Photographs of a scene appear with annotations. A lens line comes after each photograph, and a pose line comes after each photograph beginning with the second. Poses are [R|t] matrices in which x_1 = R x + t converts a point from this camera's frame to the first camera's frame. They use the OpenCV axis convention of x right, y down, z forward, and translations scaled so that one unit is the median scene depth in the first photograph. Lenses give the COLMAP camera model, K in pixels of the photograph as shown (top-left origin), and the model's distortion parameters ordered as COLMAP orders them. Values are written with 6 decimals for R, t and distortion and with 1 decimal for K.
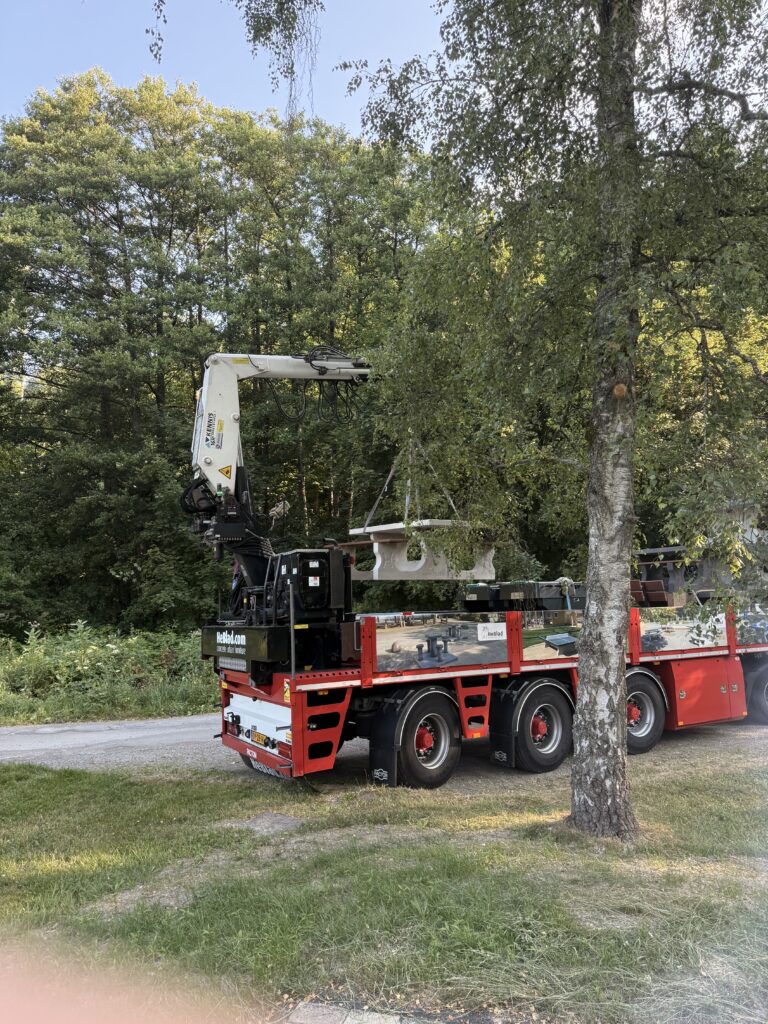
lens RADIAL K [[722.2, 0, 383.7], [0, 722.2, 521.6], [0, 0, 1]] dist [0.037123, -0.047966]
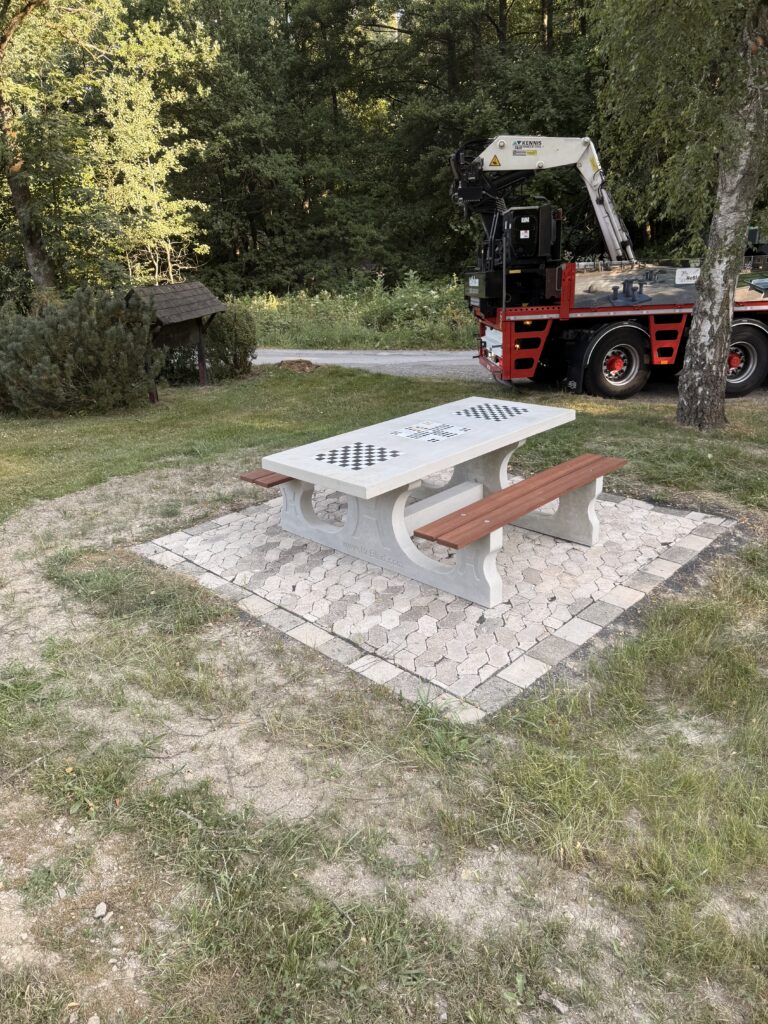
lens RADIAL K [[722.2, 0, 379.8], [0, 722.2, 500.3], [0, 0, 1]] dist [0.037123, -0.047966]
pose [[0.875376, 0.139401, -0.462909, 0.282842], [0.071235, 0.909880, 0.408710, -0.028609], [0.478166, -0.390751, 0.786557, -0.267710]]
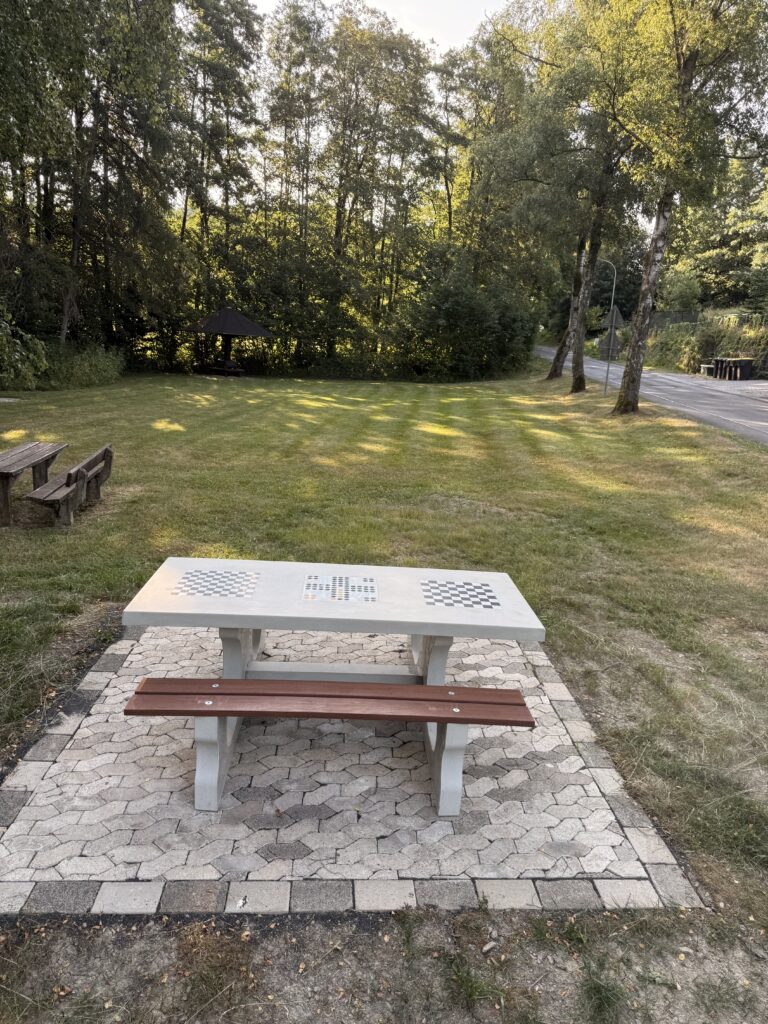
lens RADIAL K [[722.2, 0, 385.9], [0, 722.2, 507.0], [0, 0, 1]] dist [0.037123, -0.047966]
pose [[-0.310807, -0.230385, 0.922129, -0.324194], [-0.132716, 0.971194, 0.197911, -0.000298], [-0.941162, -0.060869, -0.332430, 0.290061]]
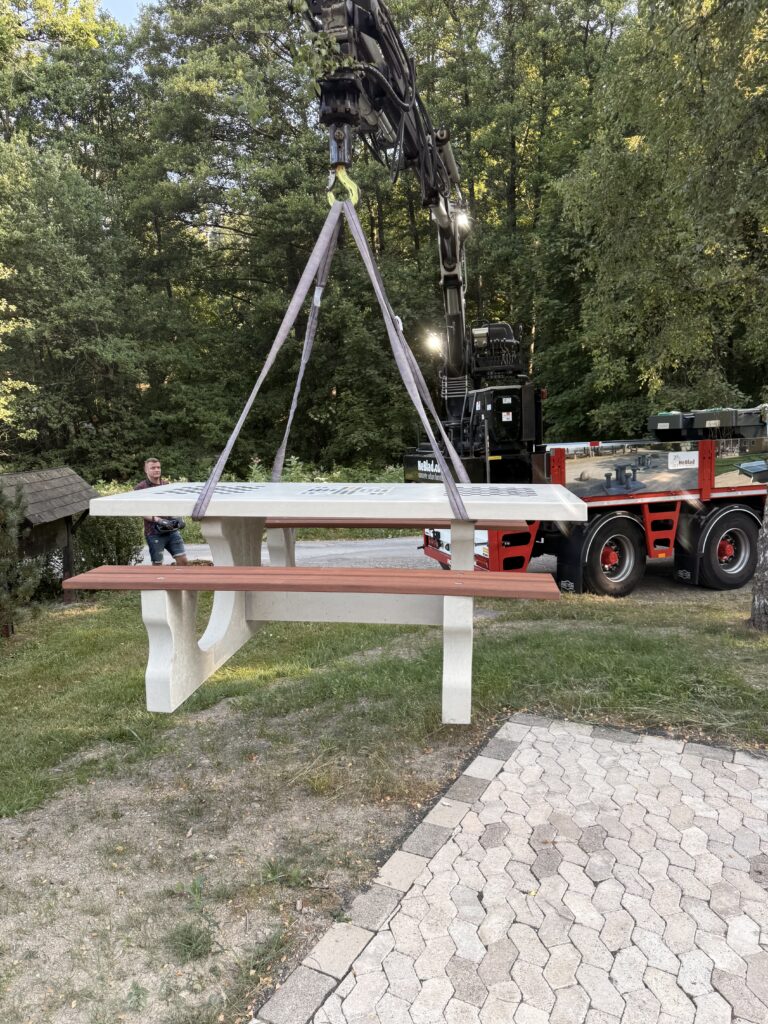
lens RADIAL K [[722.2, 0, 382.8], [0, 722.2, 520.5], [0, 0, 1]] dist [0.037123, -0.047966]
pose [[0.970498, 0.014254, -0.240686, -0.012743], [0.037803, 0.976909, 0.210286, 0.002332], [0.238125, -0.213181, 0.947550, -0.091955]]
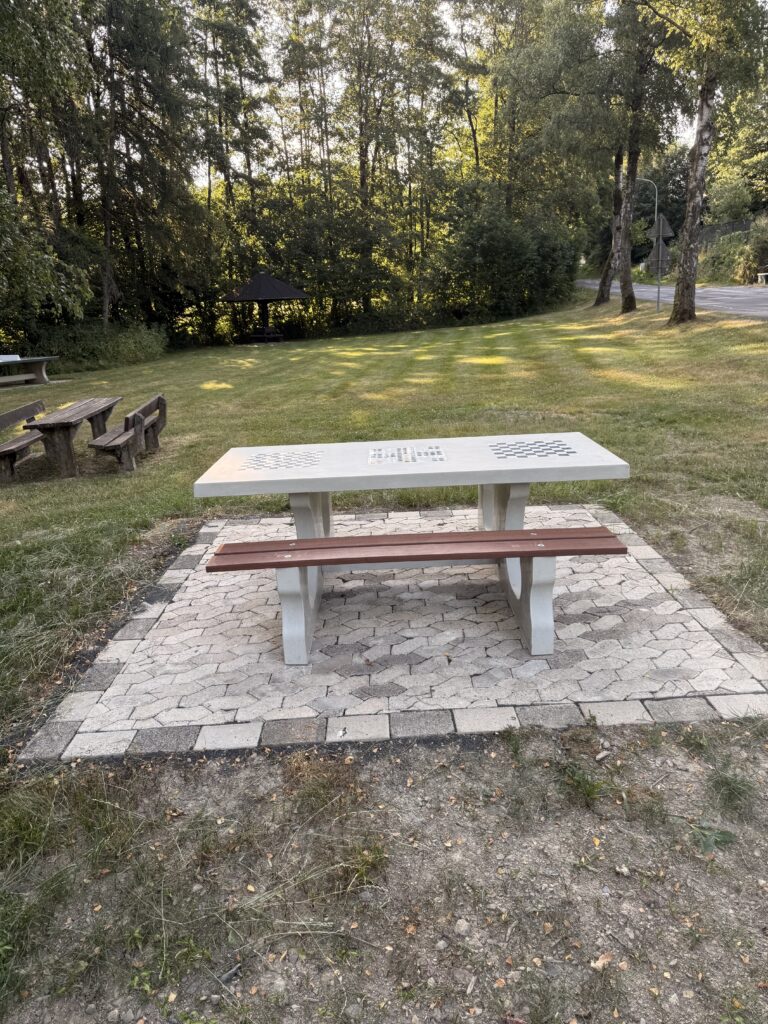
lens RADIAL K [[722.2, 0, 377.1], [0, 722.2, 509.6], [0, 0, 1]] dist [0.037123, -0.047966]
pose [[-0.254555, -0.252989, 0.933380, -0.322778], [-0.020788, 0.966383, 0.256264, 0.060865], [-0.966835, 0.045830, -0.251257, 0.292375]]
